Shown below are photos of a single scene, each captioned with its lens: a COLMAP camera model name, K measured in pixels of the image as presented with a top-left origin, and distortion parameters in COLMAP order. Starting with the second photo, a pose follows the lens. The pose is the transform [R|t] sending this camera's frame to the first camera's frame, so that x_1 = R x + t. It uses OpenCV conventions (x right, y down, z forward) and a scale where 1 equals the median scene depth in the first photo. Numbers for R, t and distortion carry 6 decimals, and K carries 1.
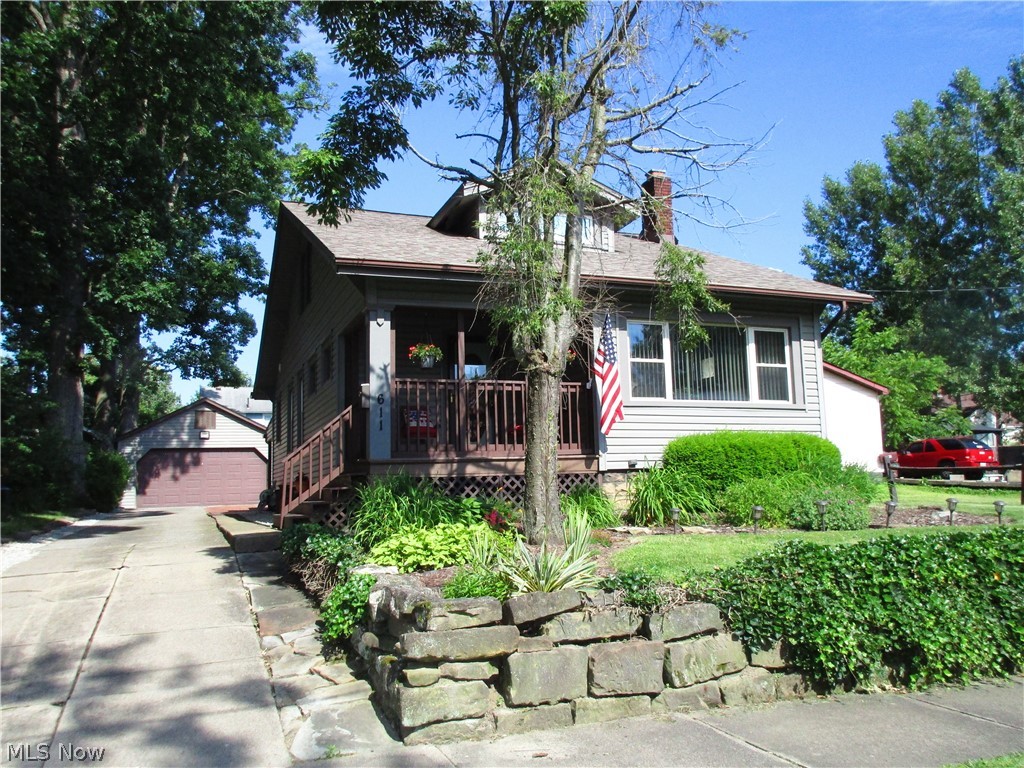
lens RADIAL K [[871.8, 0, 519.7], [0, 871.8, 376.8], [0, 0, 1]] dist [0.050756, -0.004654]
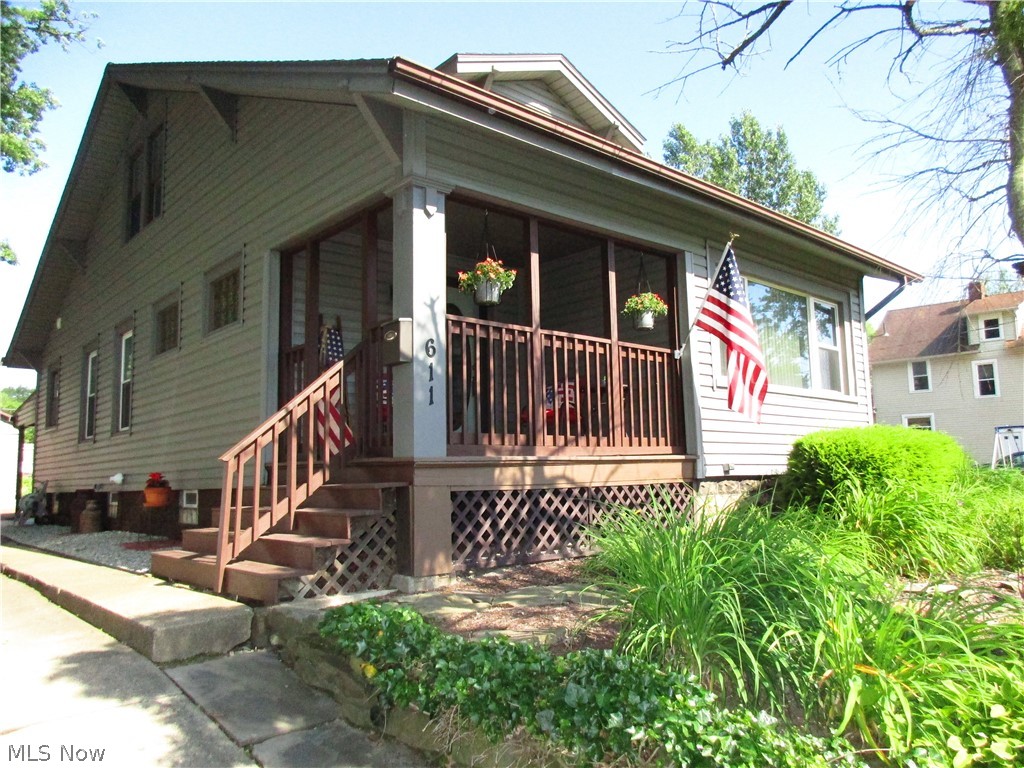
lens RADIAL K [[781.5, 0, 512.0], [0, 781.5, 384.0], [0, 0, 1]] dist [0.001833, 0.009950]
pose [[0.937897, 0.045742, 0.343885, -0.274560], [-0.047506, 0.998866, -0.003300, 0.045547], [-0.343646, -0.013241, 0.939006, 0.507097]]
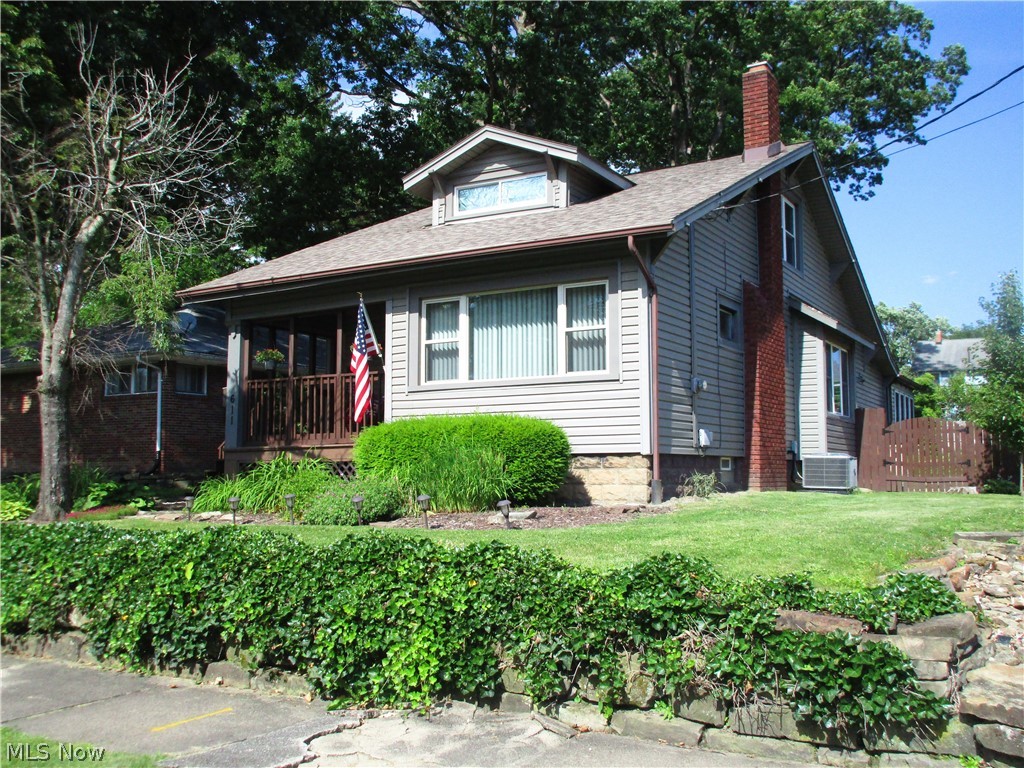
lens RADIAL K [[995.4, 0, 512.0], [0, 995.4, 384.0], [0, 0, 1]] dist [0.050675, -0.007544]
pose [[0.622715, -0.049377, -0.780889, 1.158385], [0.094031, 0.995497, 0.012037, 0.024475], [0.776778, -0.080923, 0.624553, 0.423366]]
